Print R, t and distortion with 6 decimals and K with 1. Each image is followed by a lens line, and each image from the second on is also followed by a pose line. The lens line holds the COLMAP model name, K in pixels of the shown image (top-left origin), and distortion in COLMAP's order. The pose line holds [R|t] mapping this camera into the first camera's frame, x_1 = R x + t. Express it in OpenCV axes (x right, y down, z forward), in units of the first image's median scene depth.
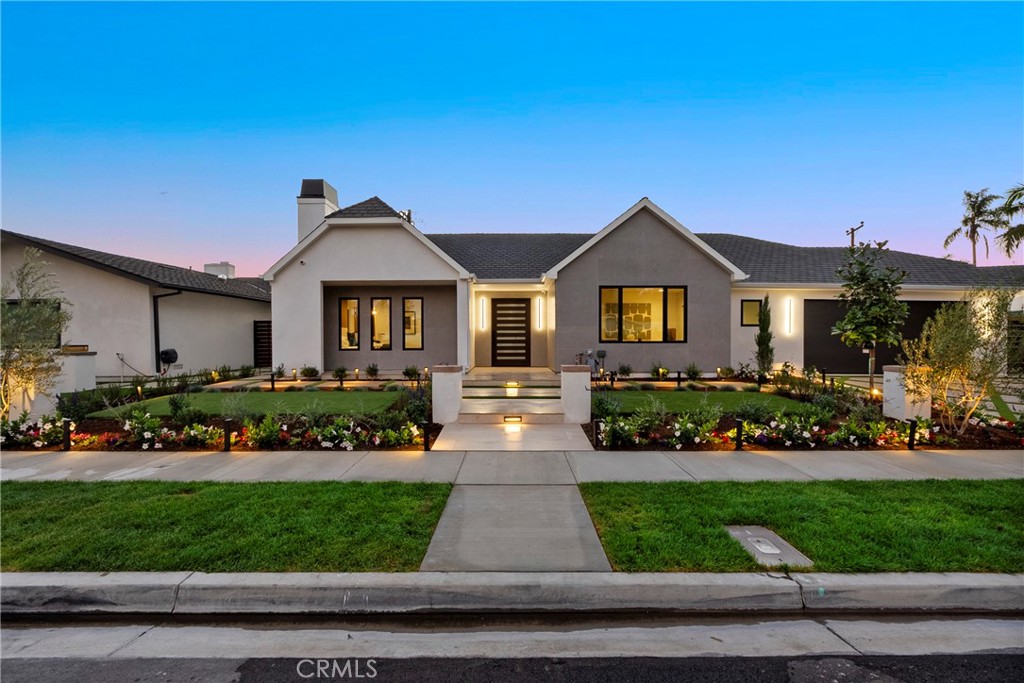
lens RADIAL K [[461.9, 0, 512.5], [0, 461.9, 341.6], [0, 0, 1]] dist [-0.006621, -0.000410]
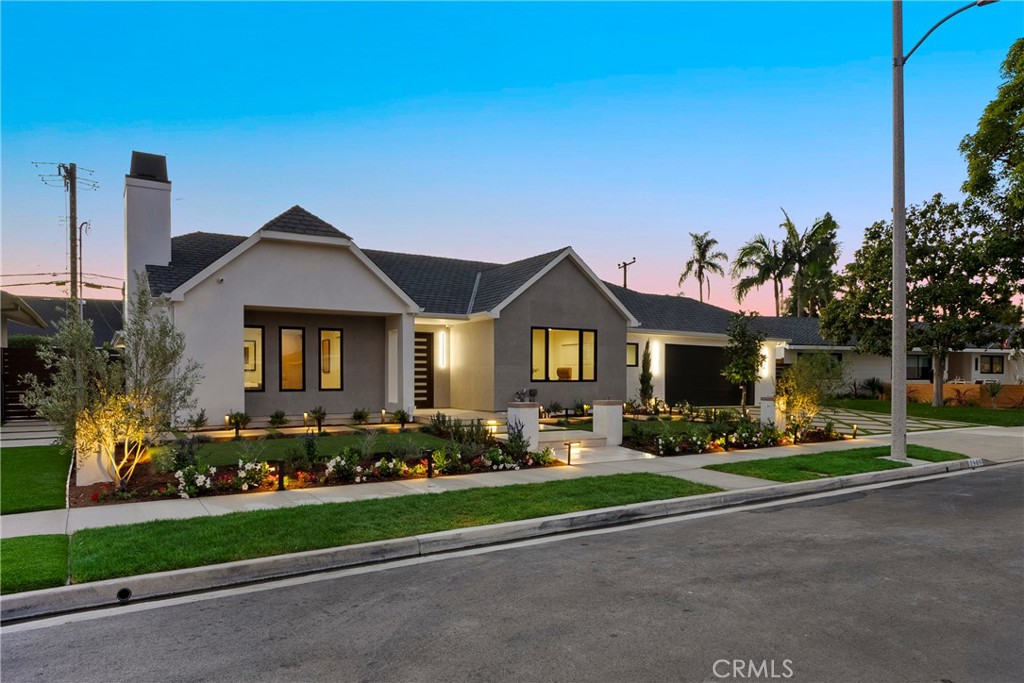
lens RADIAL K [[680.2, 0, 531.3], [0, 680.2, 389.8], [0, 0, 1]] dist [-0.010343, 0.004471]
pose [[0.831928, -0.008667, 0.554817, -0.630320], [-0.001026, 0.999852, 0.017159, -0.005092], [-0.554883, -0.014844, 0.831796, -0.256558]]
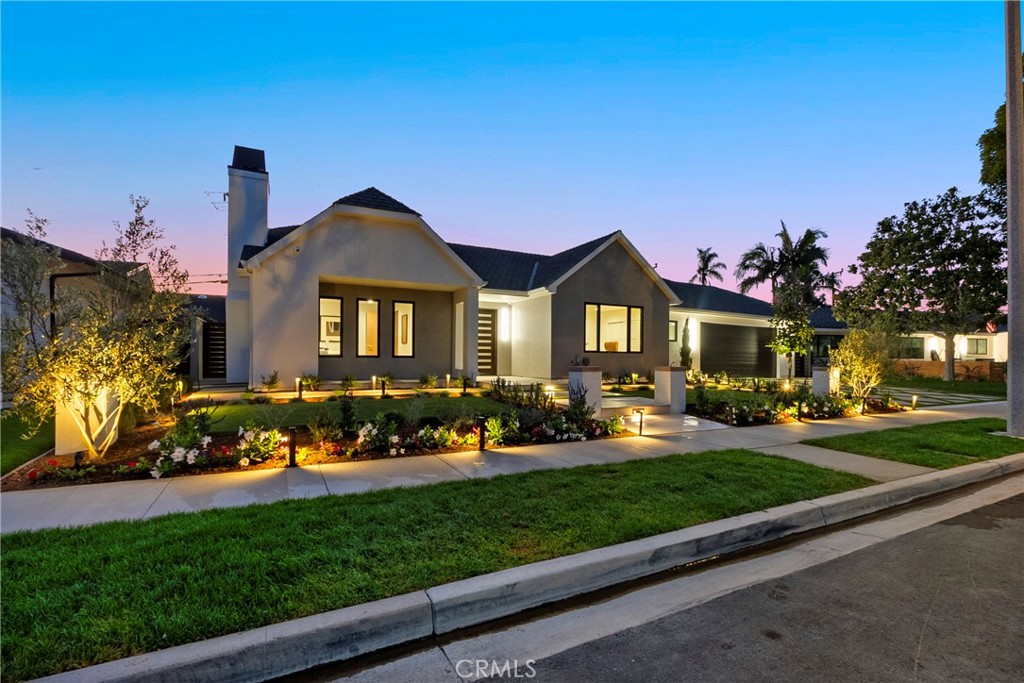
lens RADIAL K [[475.8, 0, 522.1], [0, 475.8, 356.5], [0, 0, 1]] dist [0.001161, 0.000131]
pose [[0.883805, 0.011166, 0.467723, -0.474623], [-0.008714, 0.999935, -0.007406, 0.022362], [-0.467775, 0.002470, 0.883844, 0.035732]]
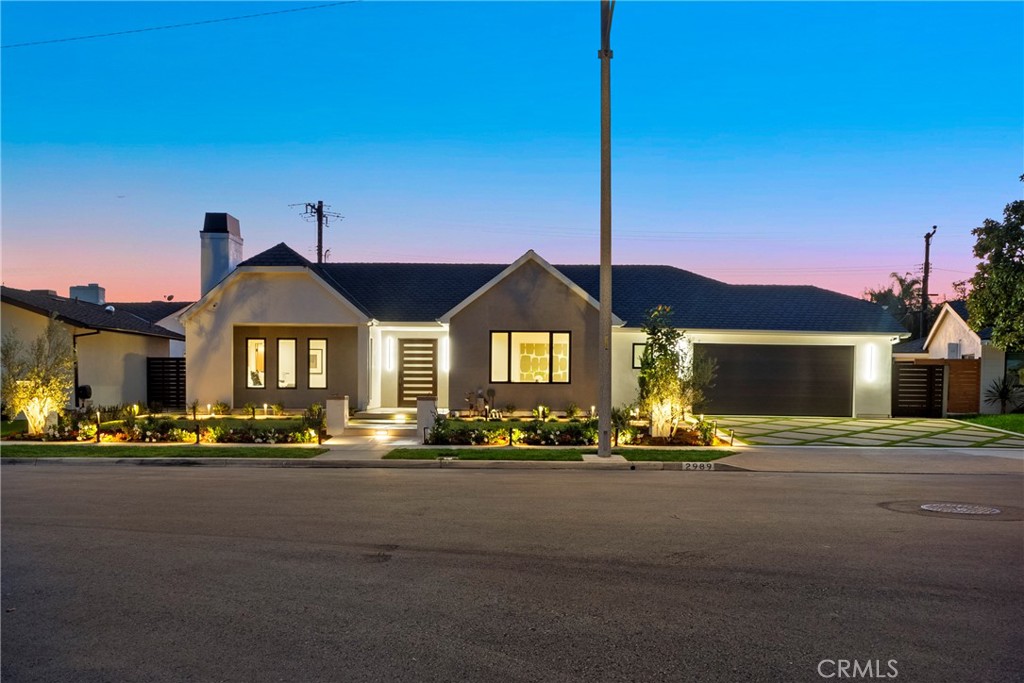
lens RADIAL K [[851.2, 0, 520.1], [0, 851.2, 398.7], [0, 0, 1]] dist [0.002658, 0.001286]
pose [[0.999948, 0.008563, 0.005627, 0.239698], [-0.008620, 0.999913, 0.010025, 0.017929], [-0.005540, -0.010073, 0.999934, -0.958198]]
